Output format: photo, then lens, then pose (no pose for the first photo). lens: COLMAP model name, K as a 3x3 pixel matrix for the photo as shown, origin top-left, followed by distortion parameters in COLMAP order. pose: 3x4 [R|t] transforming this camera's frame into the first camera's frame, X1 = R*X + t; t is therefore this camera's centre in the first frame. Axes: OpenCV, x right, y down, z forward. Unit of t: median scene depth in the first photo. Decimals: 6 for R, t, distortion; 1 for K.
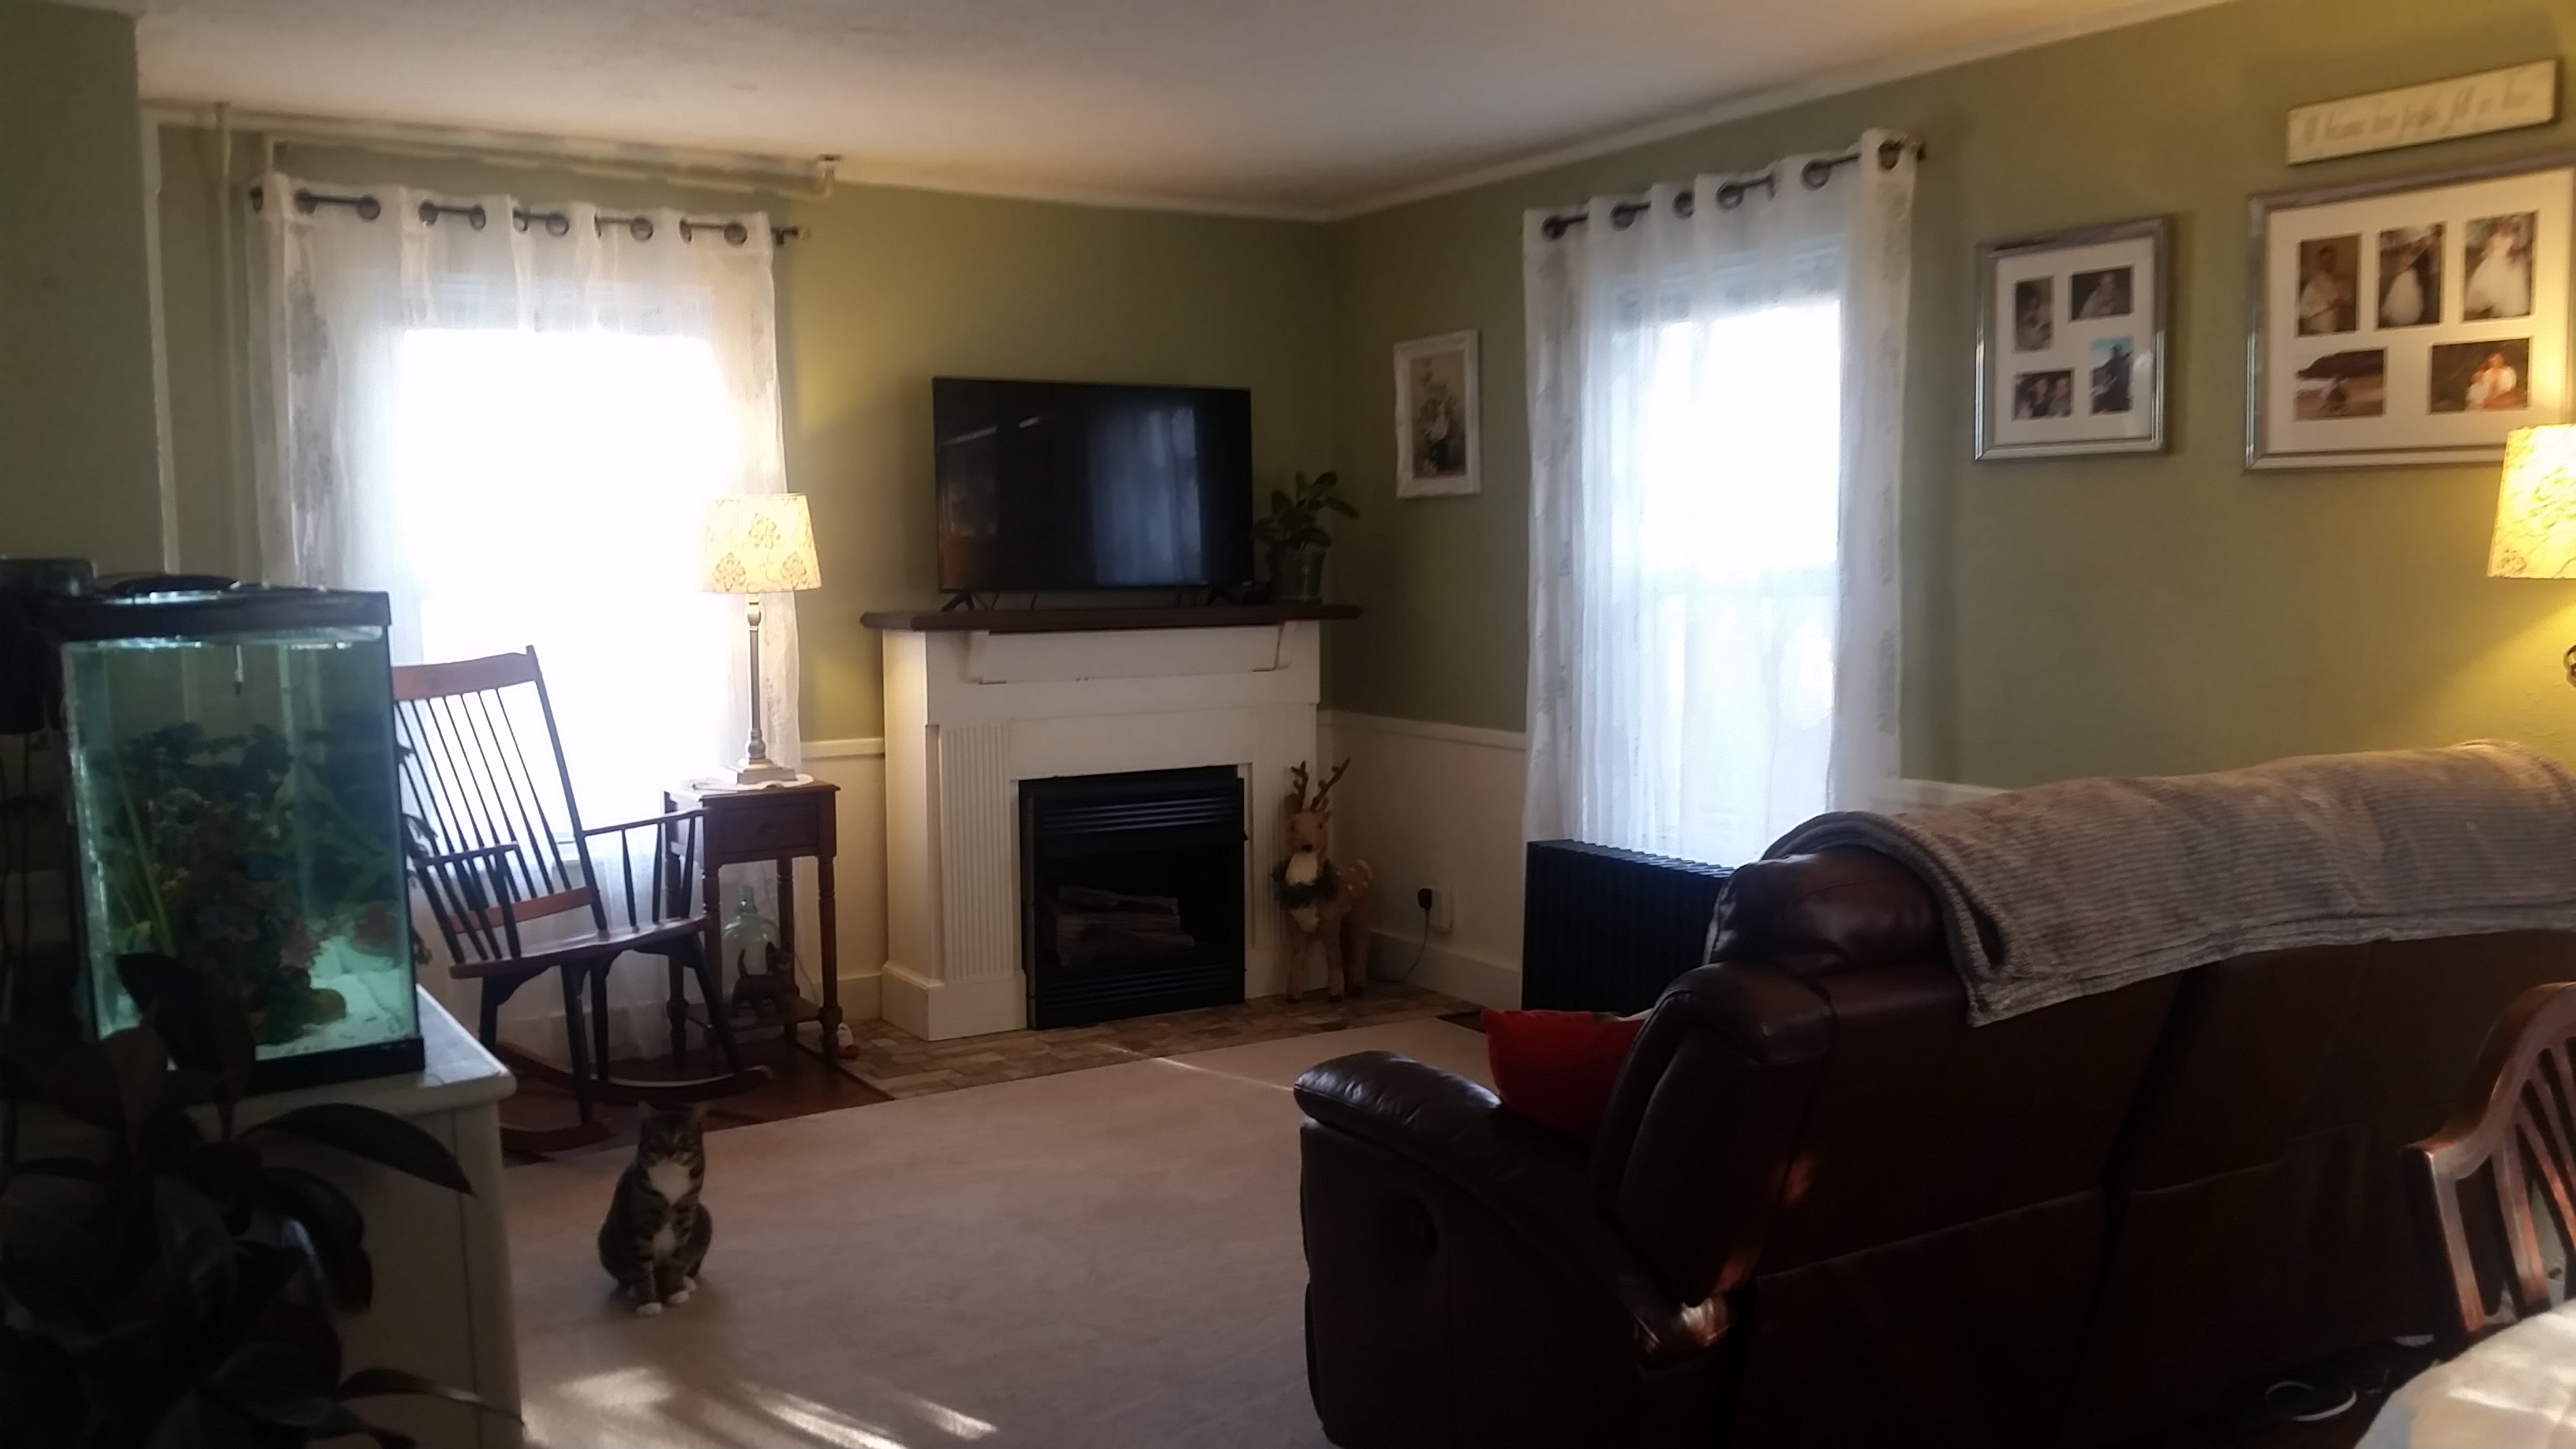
lens RADIAL K [[2078.6, 0, 1273.5], [0, 2078.6, 746.8], [0, 0, 1]] dist [0.101338, -0.258700]
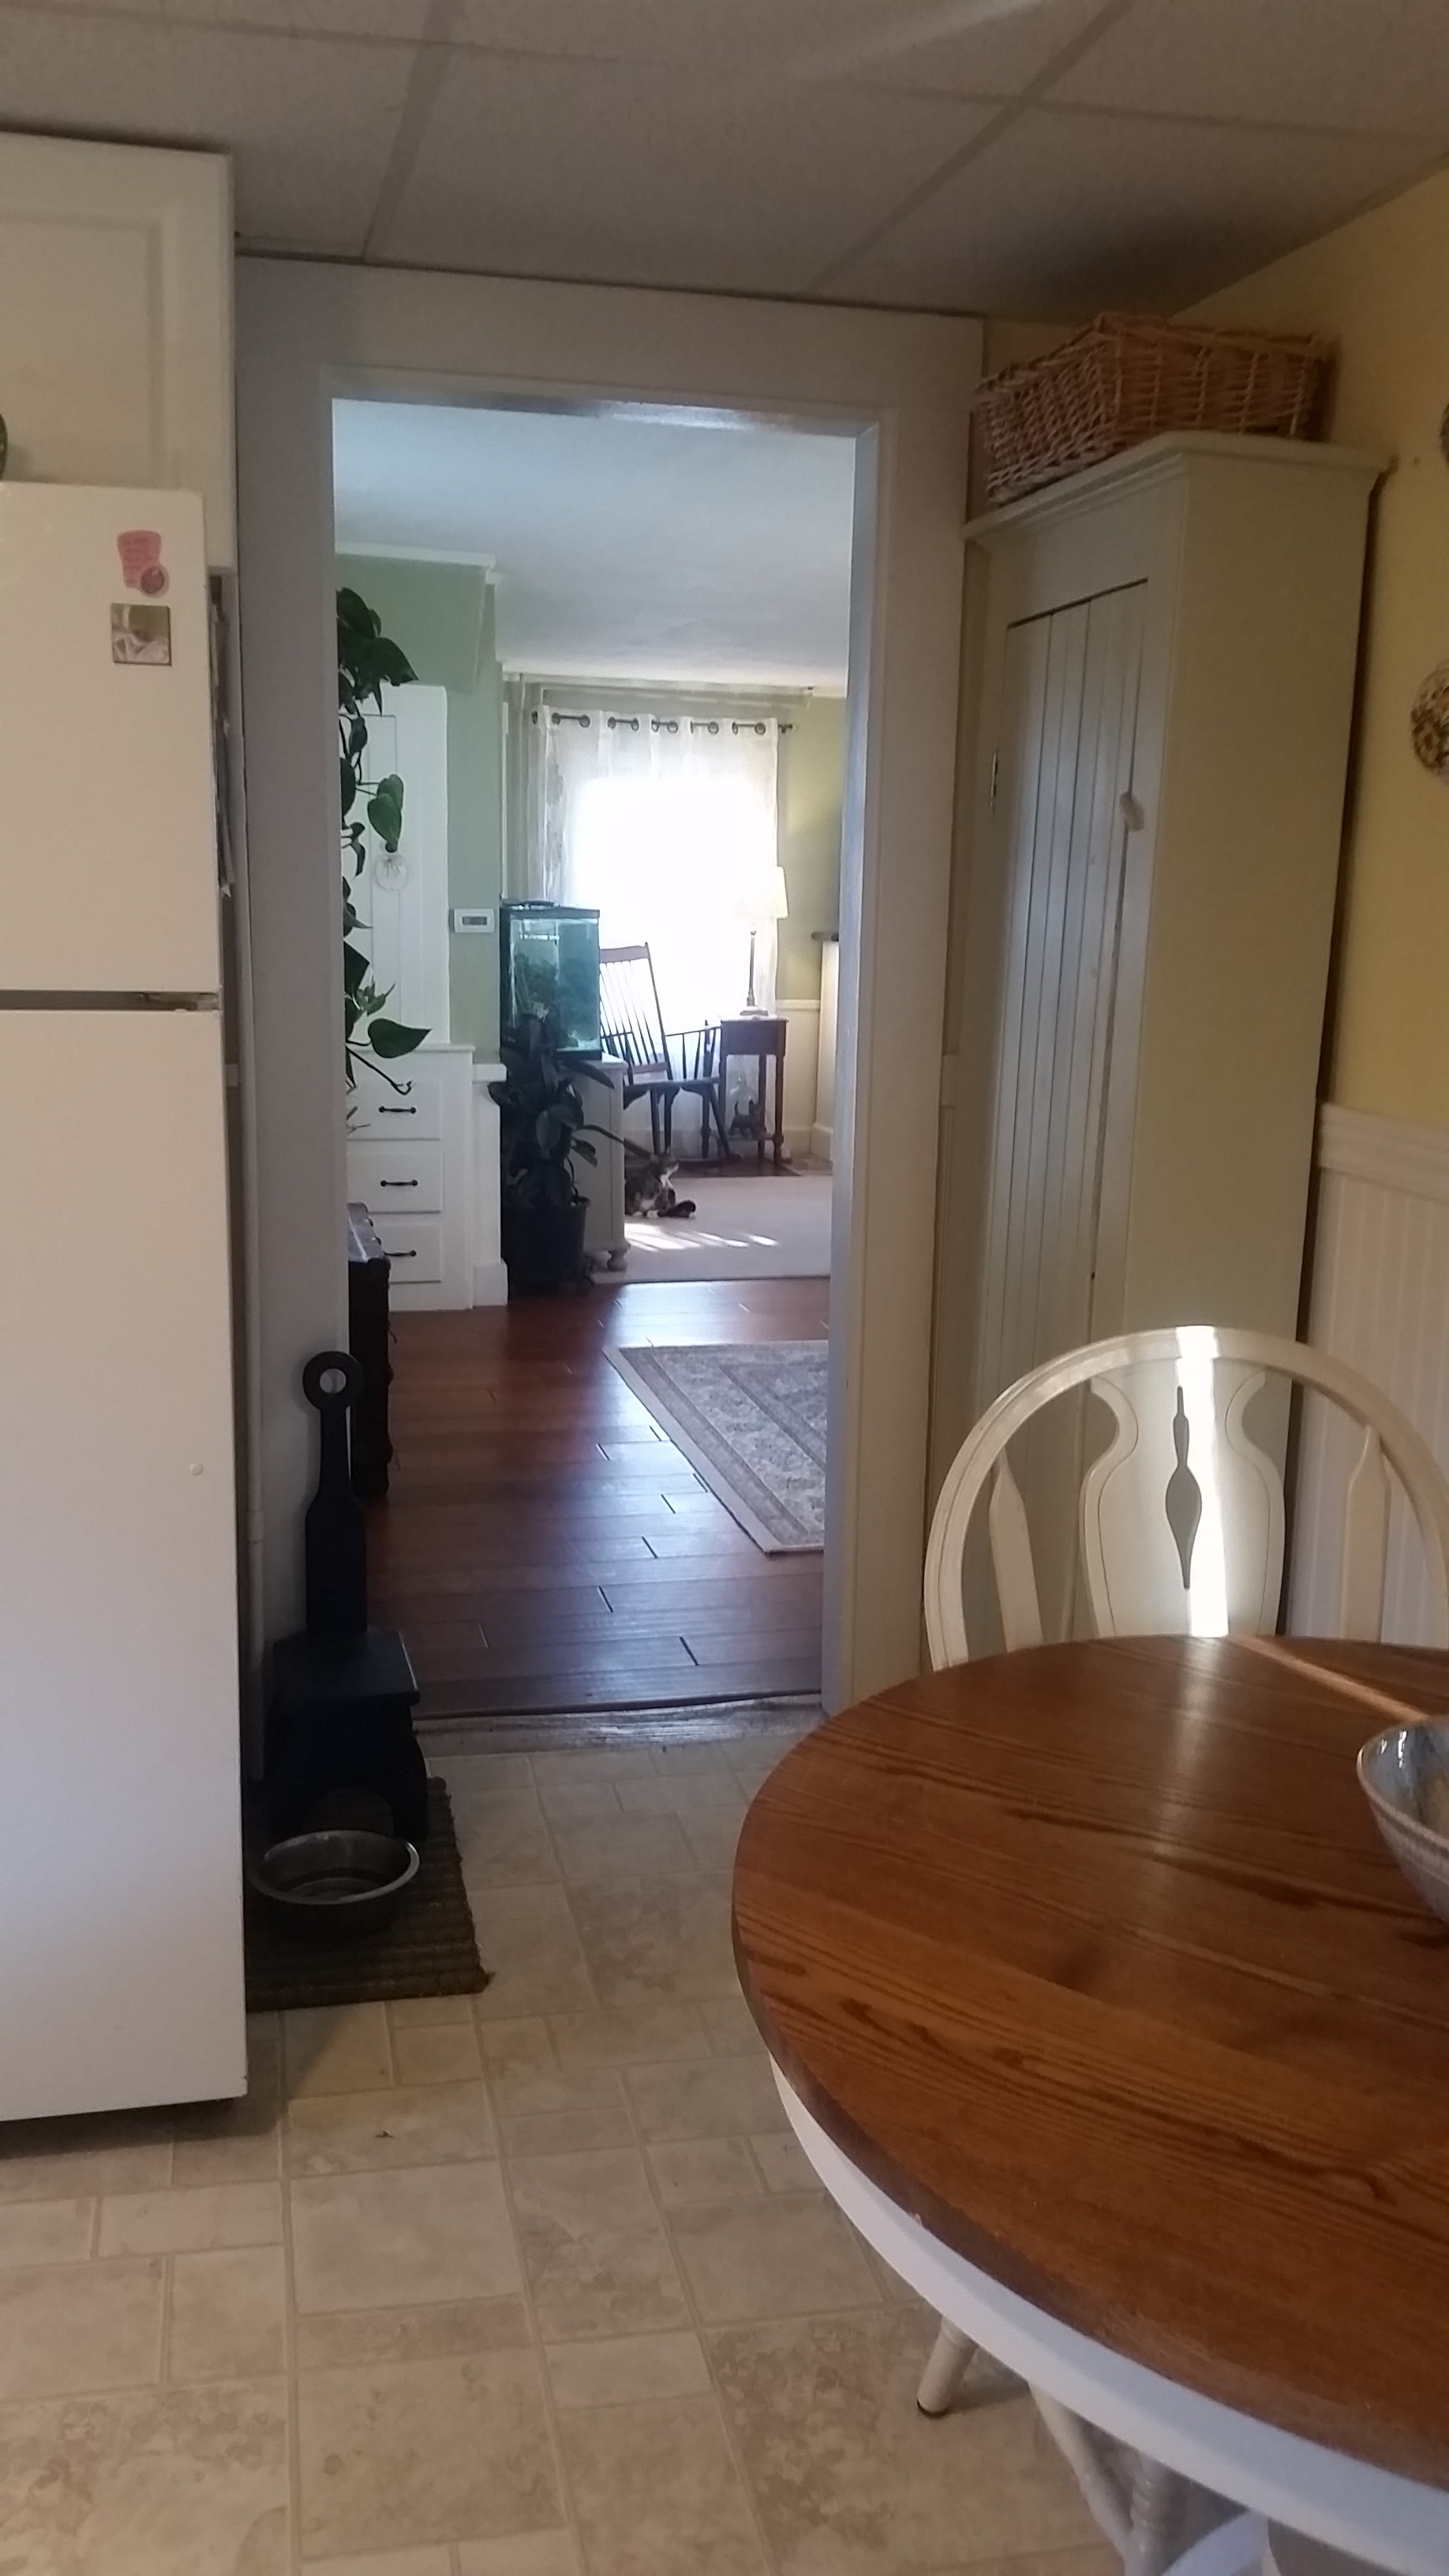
lens RADIAL K [[2078.6, 0, 687.5], [0, 2078.6, 1283.3], [0, 0, 1]] dist [0.101338, -0.258700]
pose [[0.946530, 0.090351, -0.309705, 0.317239], [-0.061530, 0.992919, 0.101618, 0.068645], [0.316693, -0.077128, 0.945387, -0.864066]]
